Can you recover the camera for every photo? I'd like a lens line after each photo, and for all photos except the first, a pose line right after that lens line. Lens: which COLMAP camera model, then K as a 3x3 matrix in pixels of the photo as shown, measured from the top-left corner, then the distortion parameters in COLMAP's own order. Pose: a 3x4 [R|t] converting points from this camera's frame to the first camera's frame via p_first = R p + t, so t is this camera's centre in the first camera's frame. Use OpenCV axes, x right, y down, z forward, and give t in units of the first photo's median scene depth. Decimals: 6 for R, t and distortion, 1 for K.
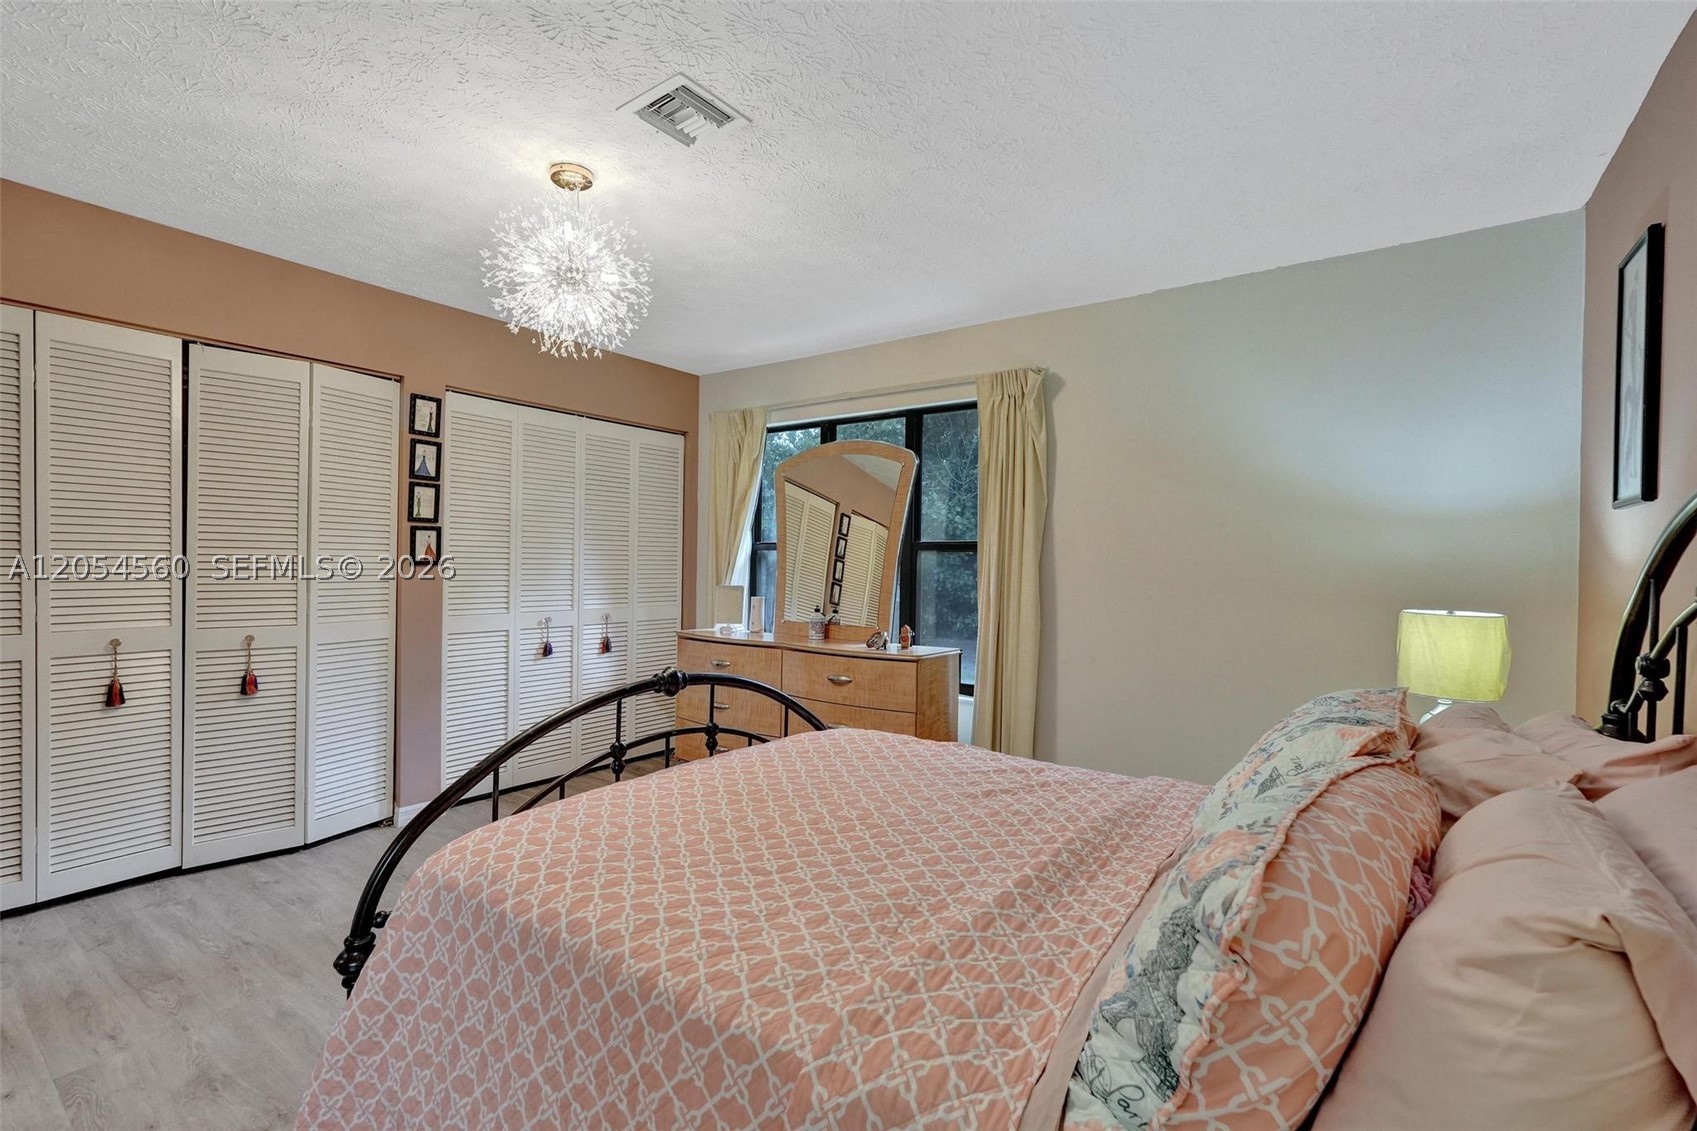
lens RADIAL K [[760.3, 0, 848.5], [0, 760.3, 565.5], [0, 0, 1]] dist [-0.015573, 0.008250]
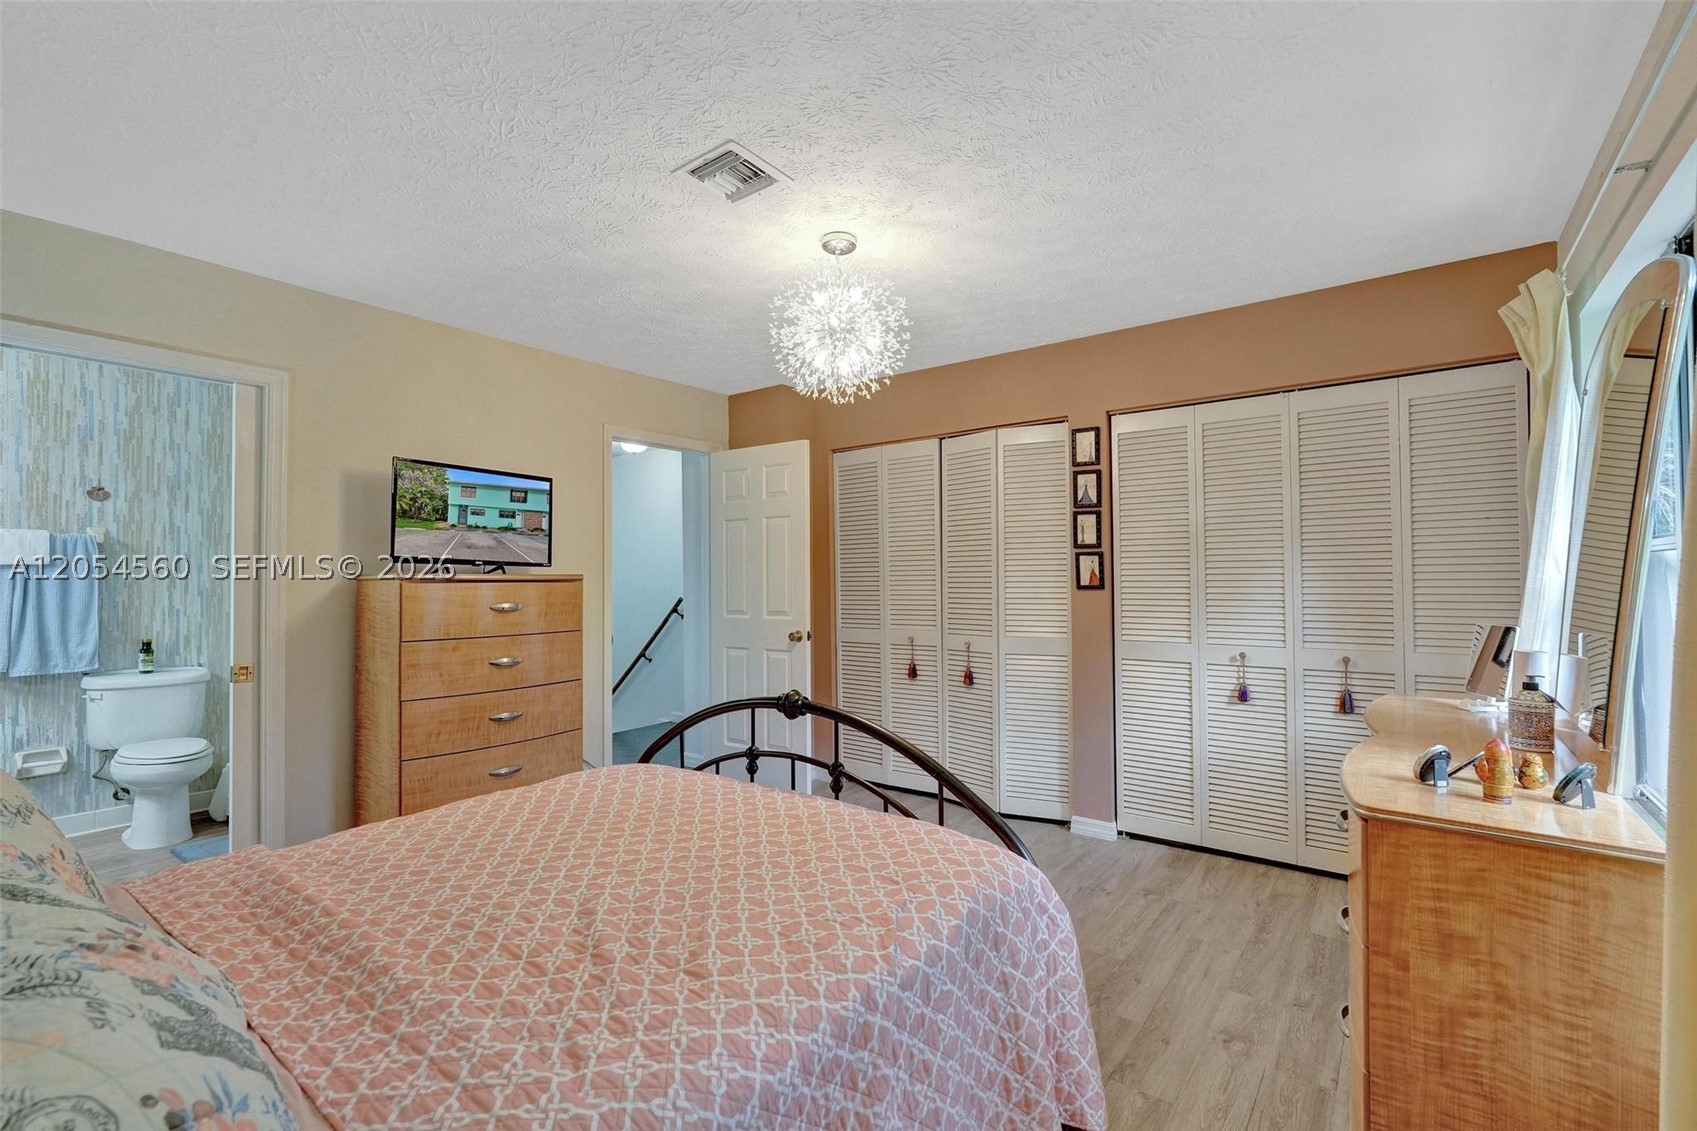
lens RADIAL K [[762.9, 0, 854.3], [0, 762.9, 561.7], [0, 0, 1]] dist [-0.013944, 0.006012]
pose [[-0.039219, -0.038776, -0.998478, 0.558816], [0.002325, 0.999241, -0.038897, 0.001915], [0.999228, -0.003847, -0.039099, 0.803543]]
